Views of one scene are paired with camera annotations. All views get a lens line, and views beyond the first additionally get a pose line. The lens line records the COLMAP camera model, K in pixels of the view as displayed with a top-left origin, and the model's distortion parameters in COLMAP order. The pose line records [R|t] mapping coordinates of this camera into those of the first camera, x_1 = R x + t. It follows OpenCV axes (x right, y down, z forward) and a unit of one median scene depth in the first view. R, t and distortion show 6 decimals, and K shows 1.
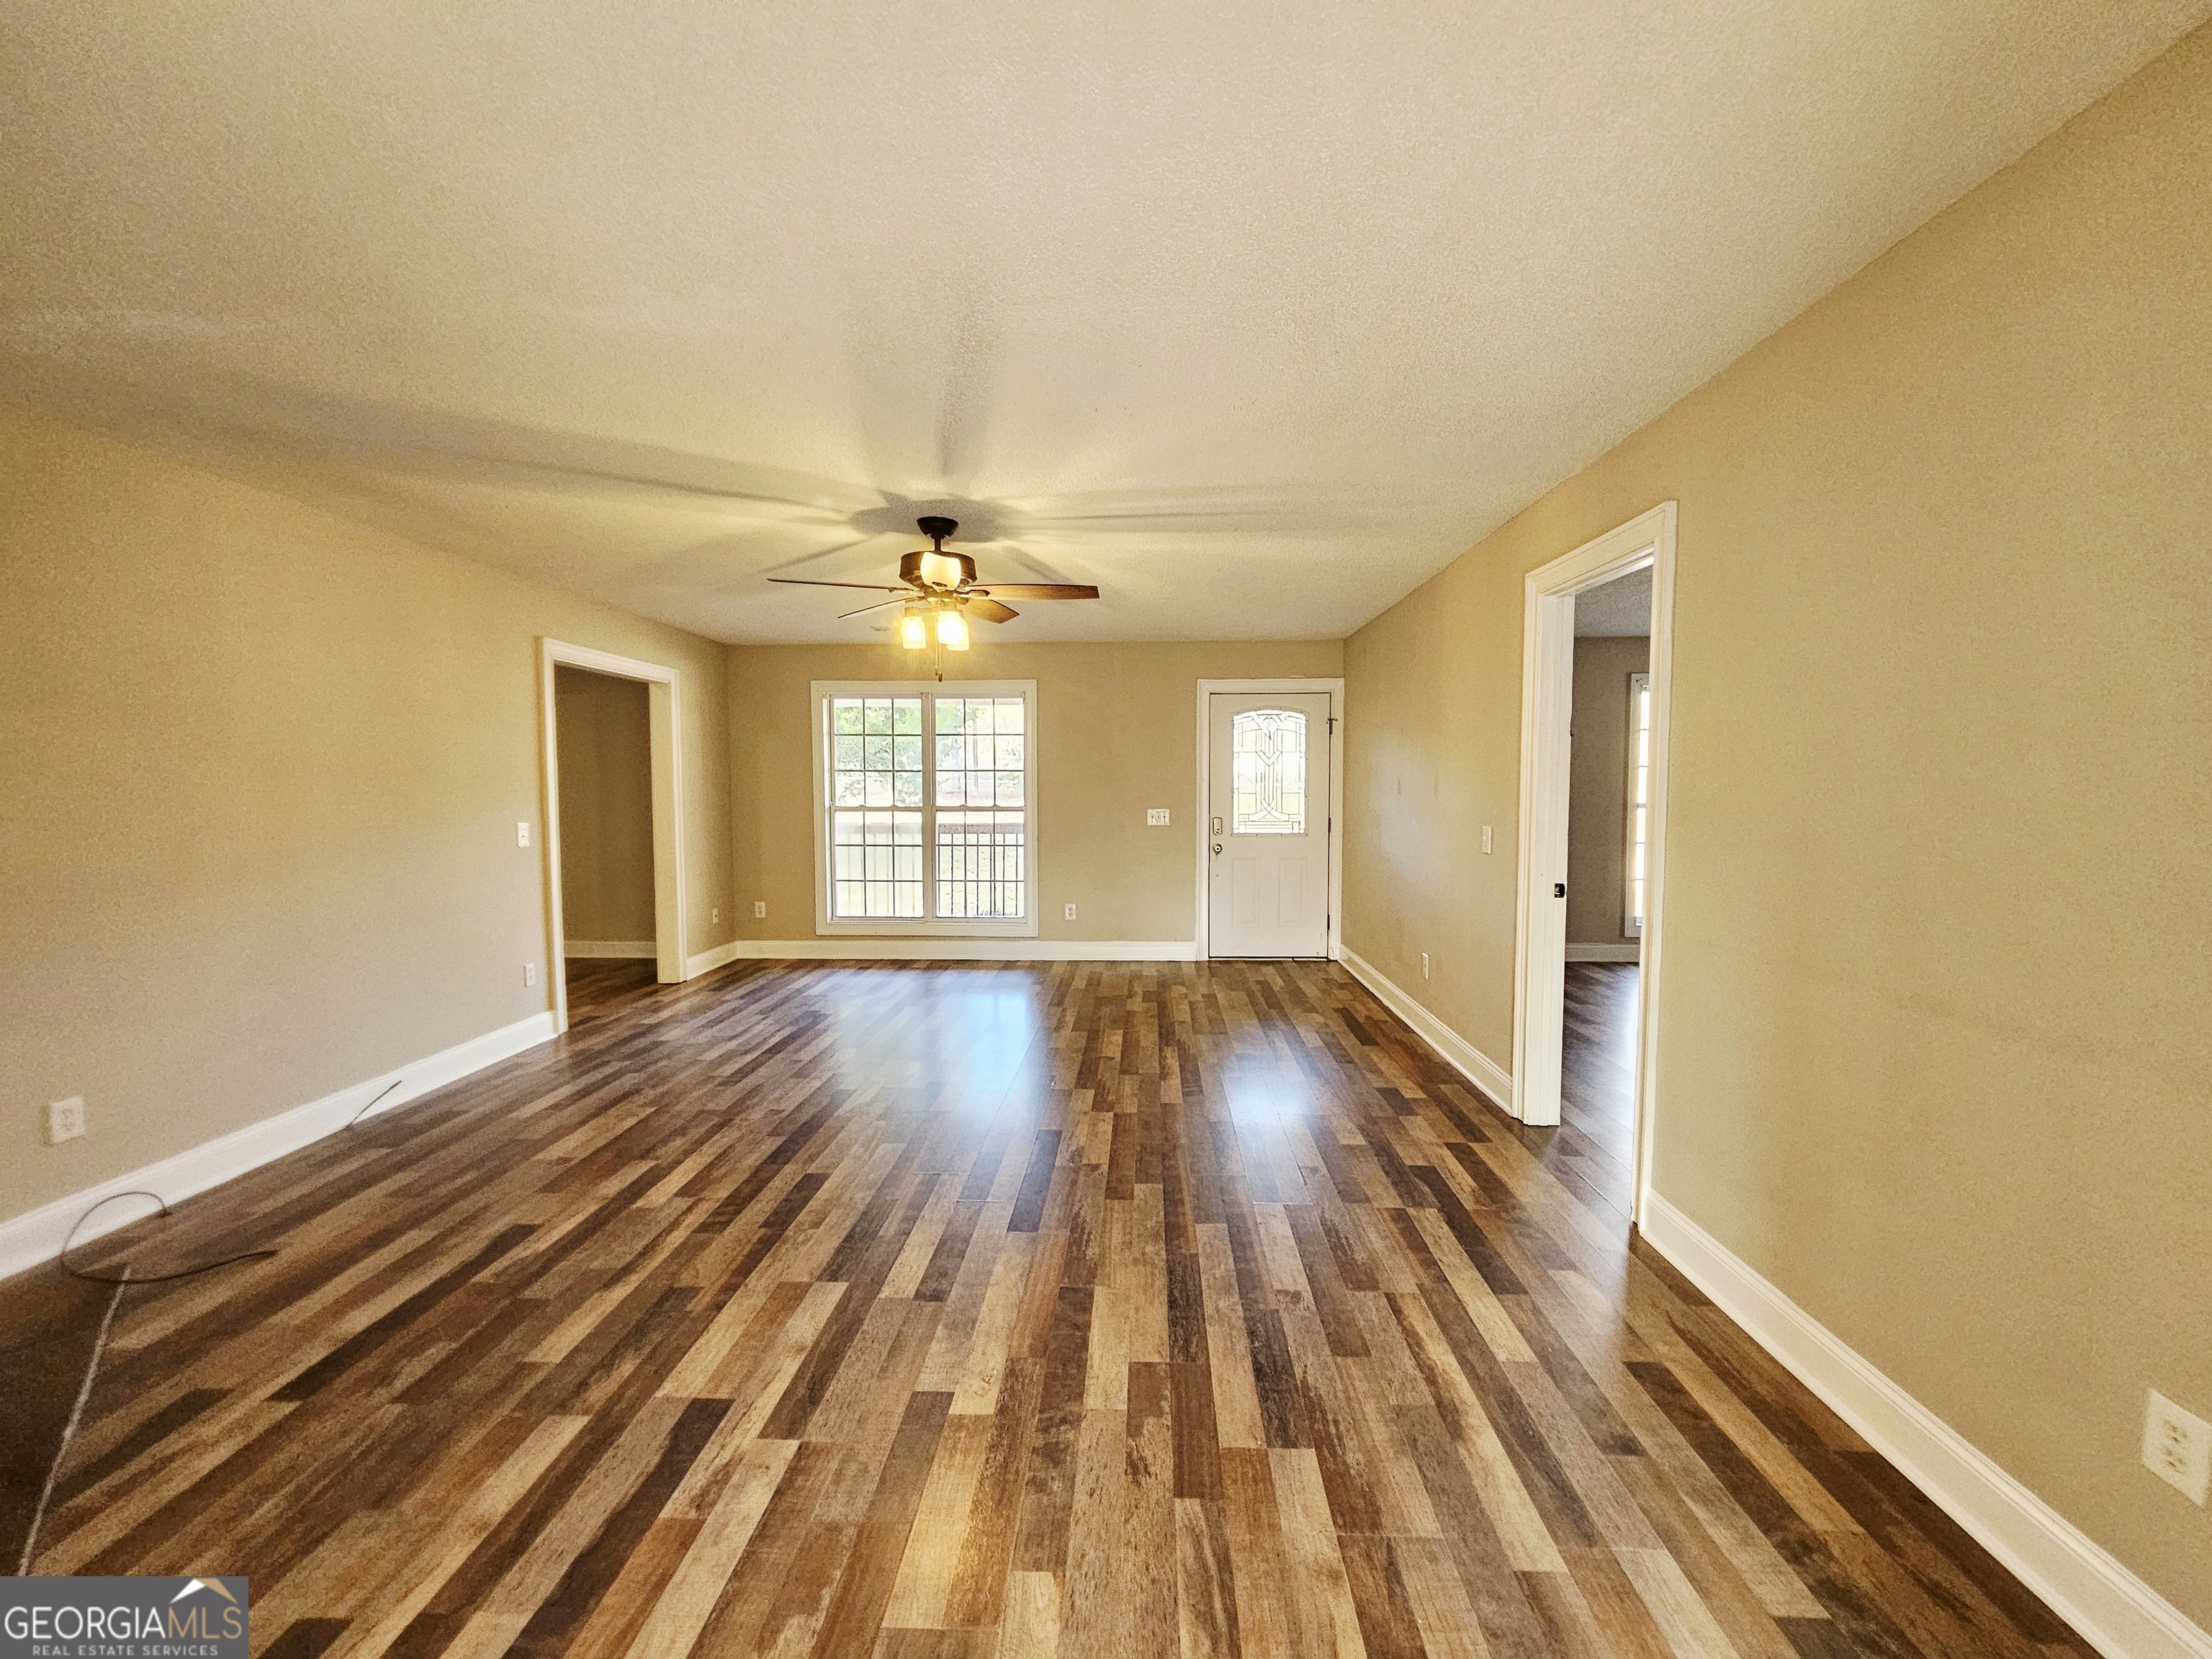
lens RADIAL K [[903.3, 0, 1115.5], [0, 903.3, 842.2], [0, 0, 1]] dist [-0.002240, 0.001580]
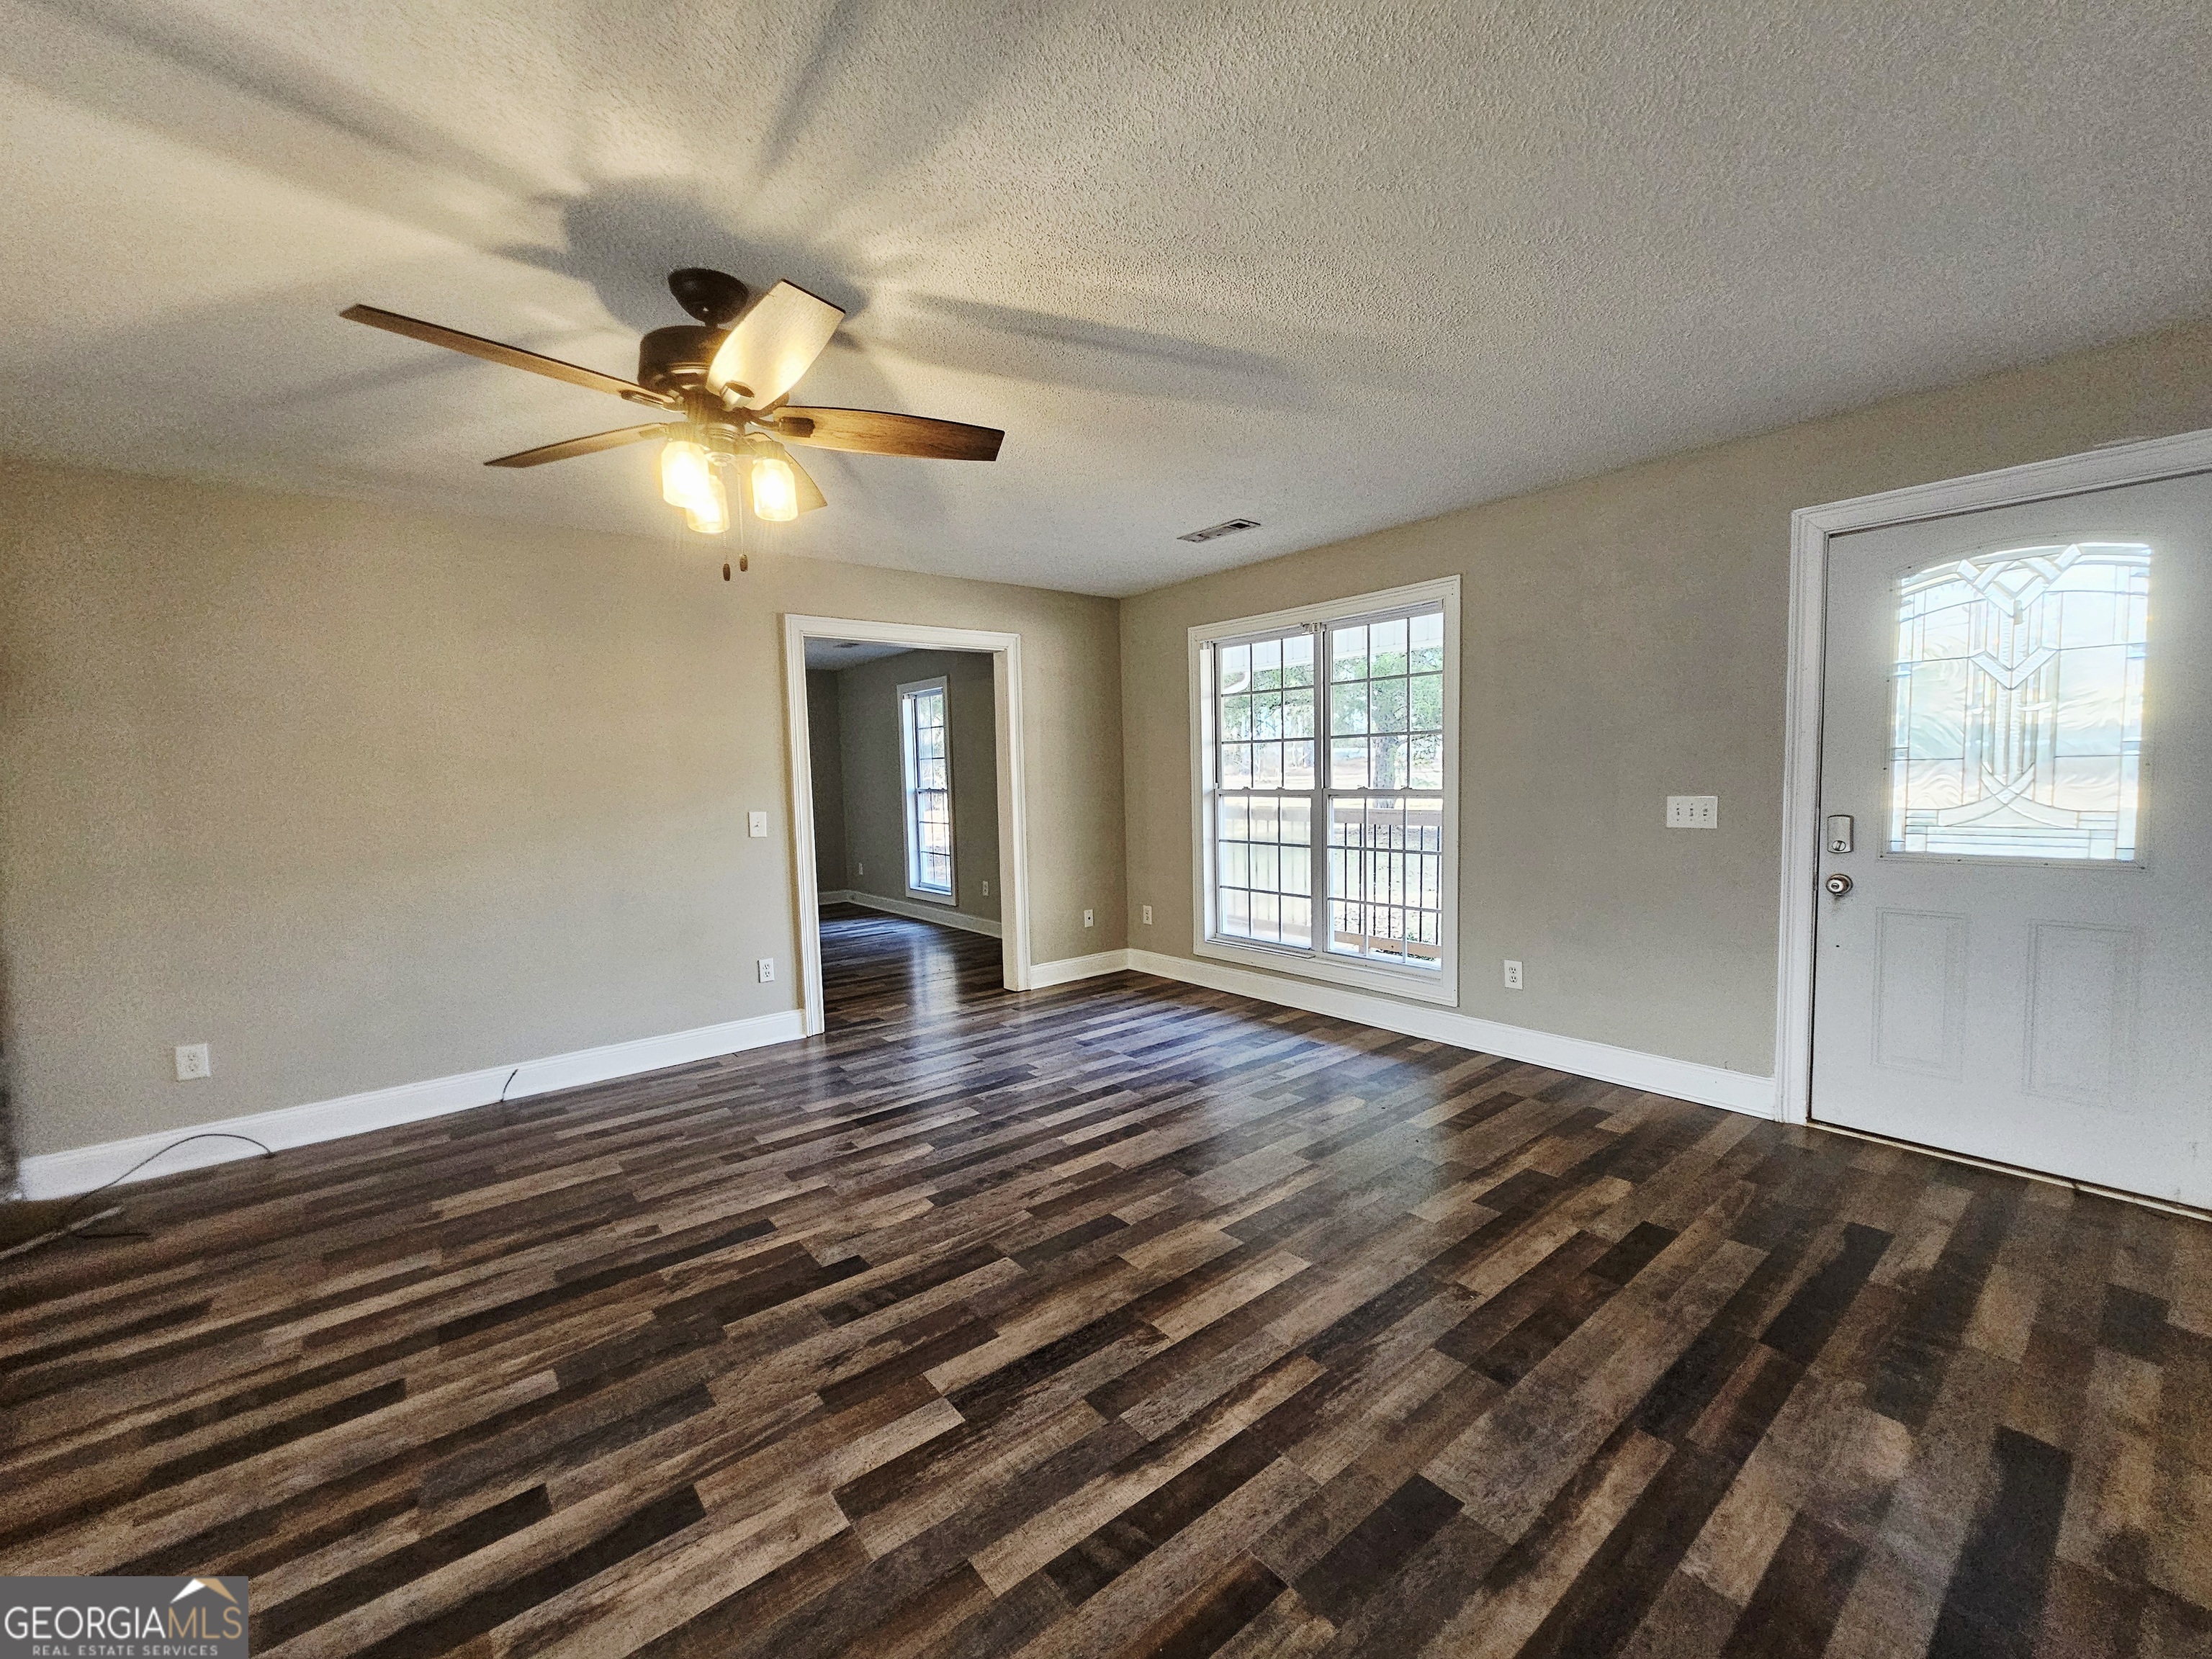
lens RADIAL K [[903.3, 0, 1111.4], [0, 903.3, 839.6], [0, 0, 1]] dist [-0.002240, 0.001580]
pose [[0.660515, 0.041993, -0.749638, 0.444945], [-0.022578, 0.999094, 0.036073, -0.050391], [0.750474, -0.006902, 0.660864, 0.933864]]
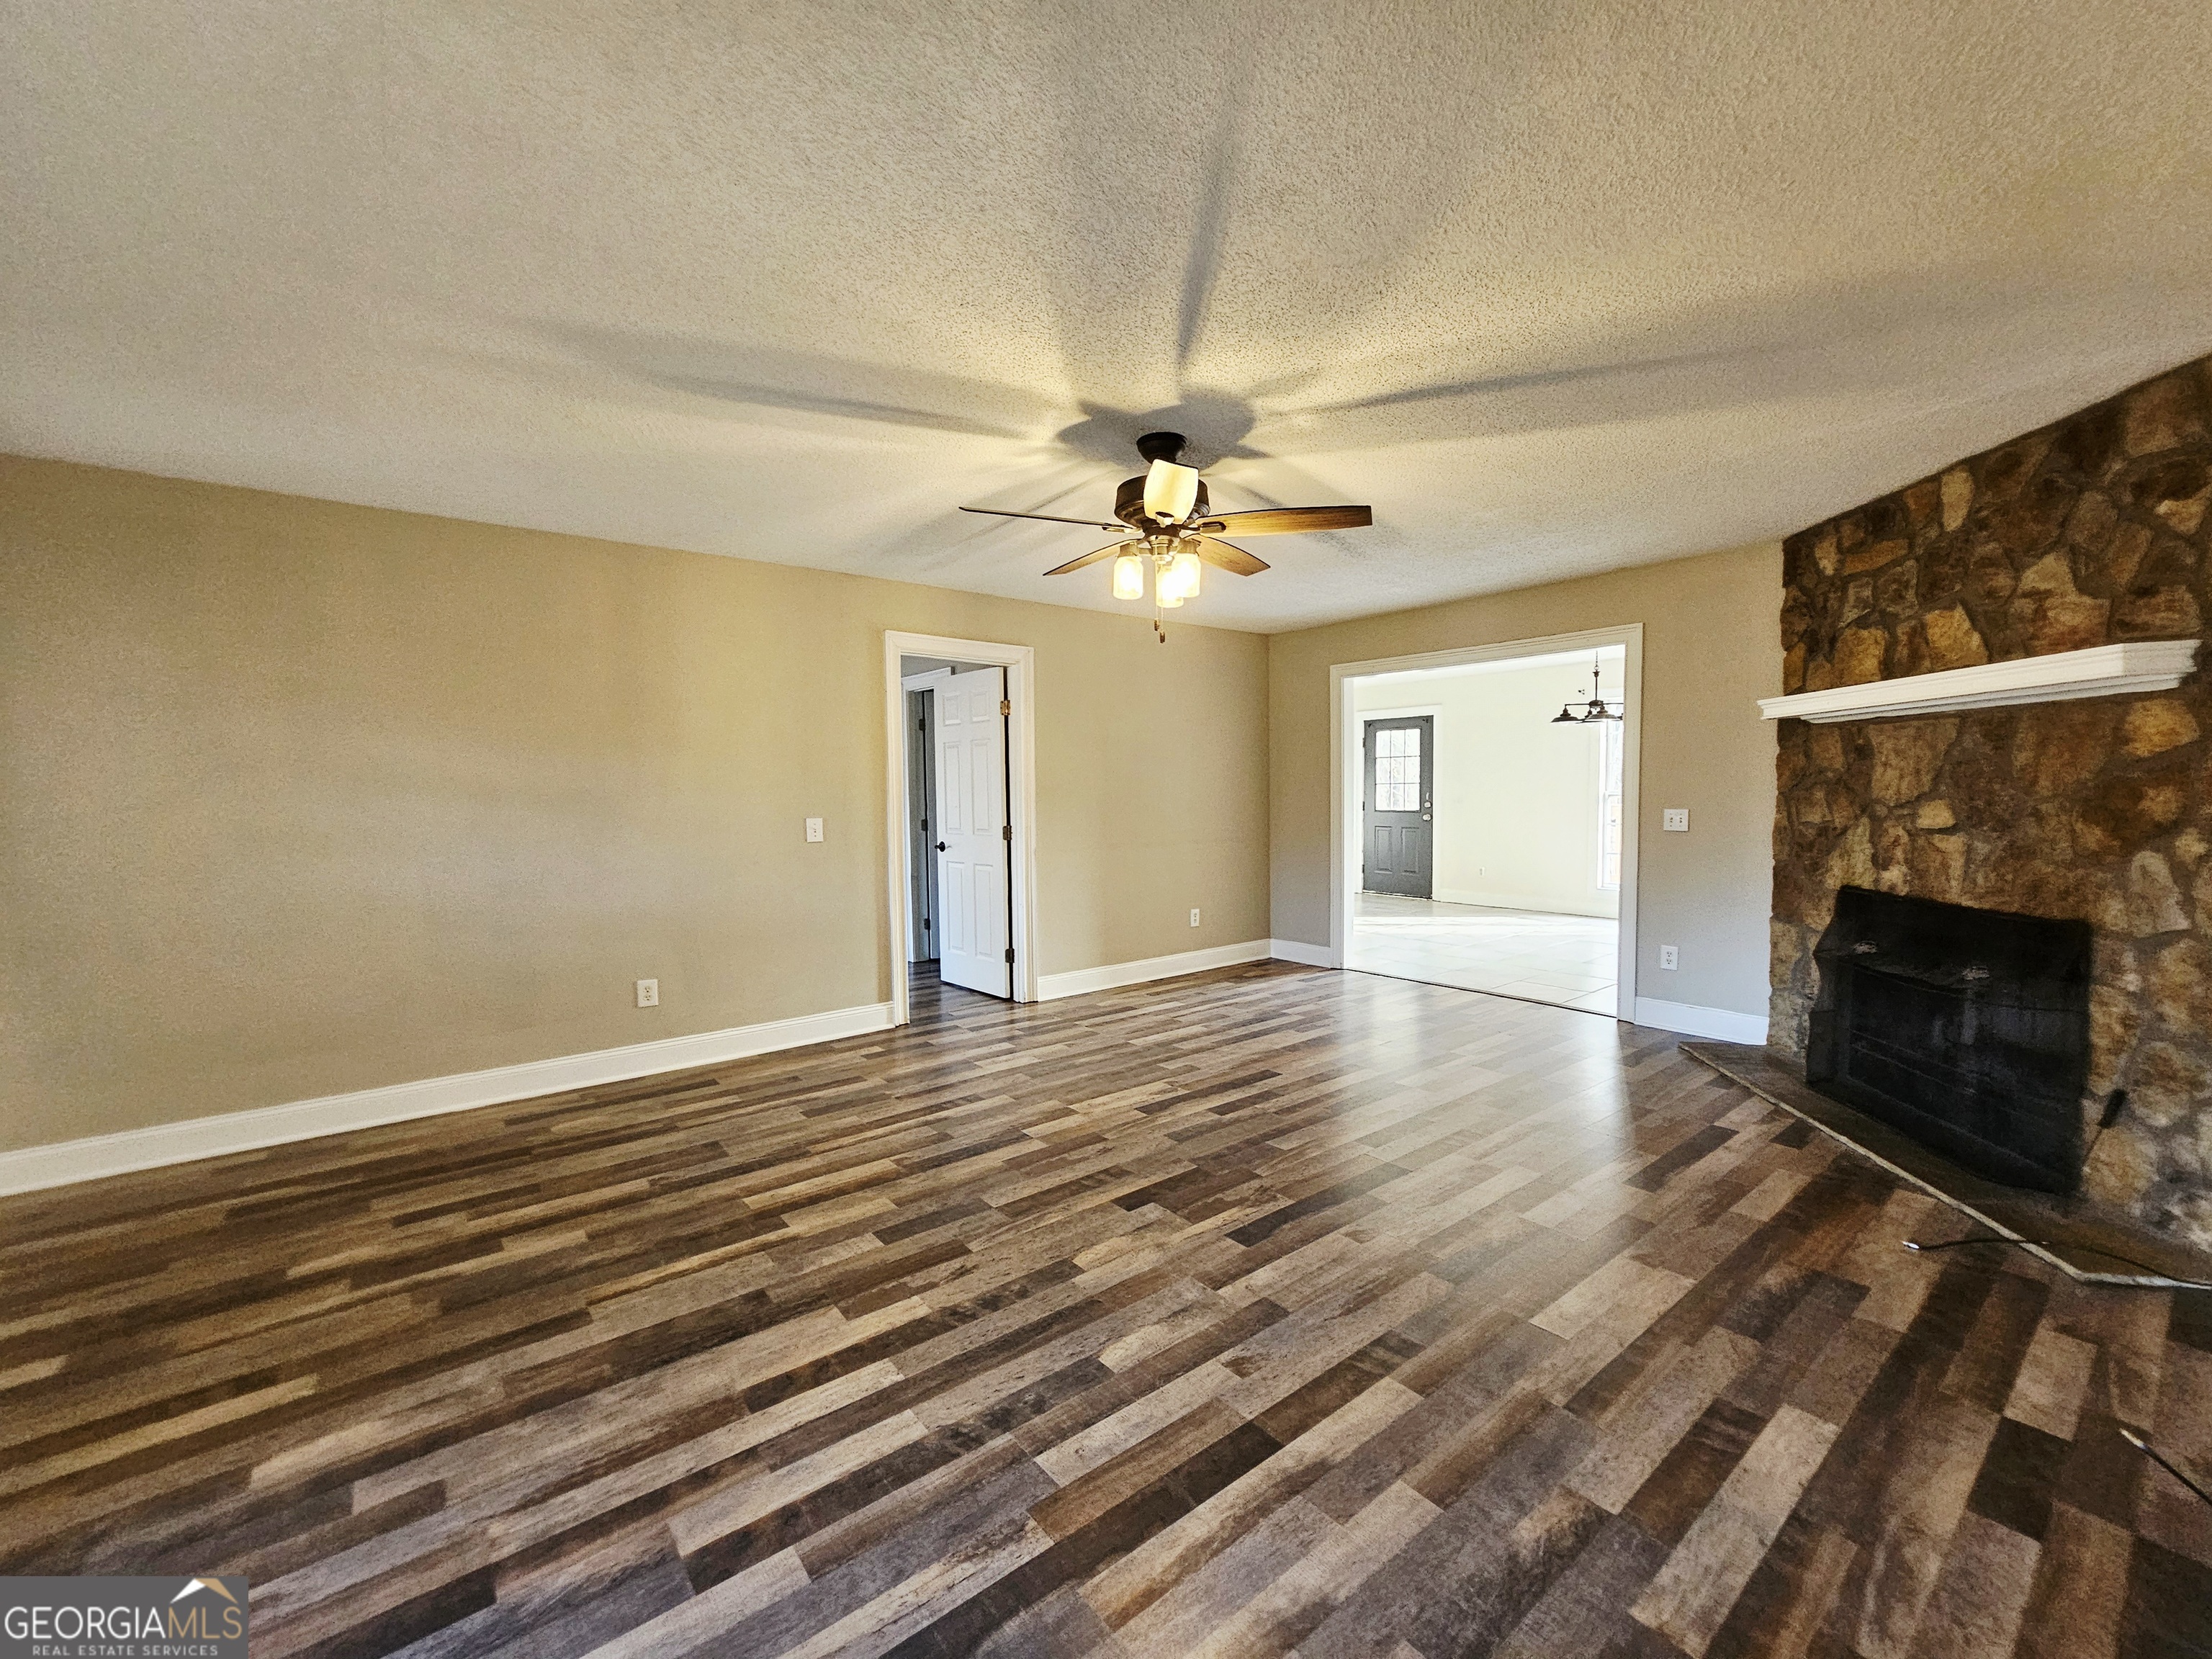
lens RADIAL K [[903.3, 0, 1108.1], [0, 903.3, 834.0], [0, 0, 1]] dist [-0.002240, 0.001580]
pose [[-0.649294, -0.028600, 0.759999, -0.893597], [0.060931, 0.994124, 0.089467, -0.096371], [-0.758093, 0.104398, -0.643736, 1.809569]]
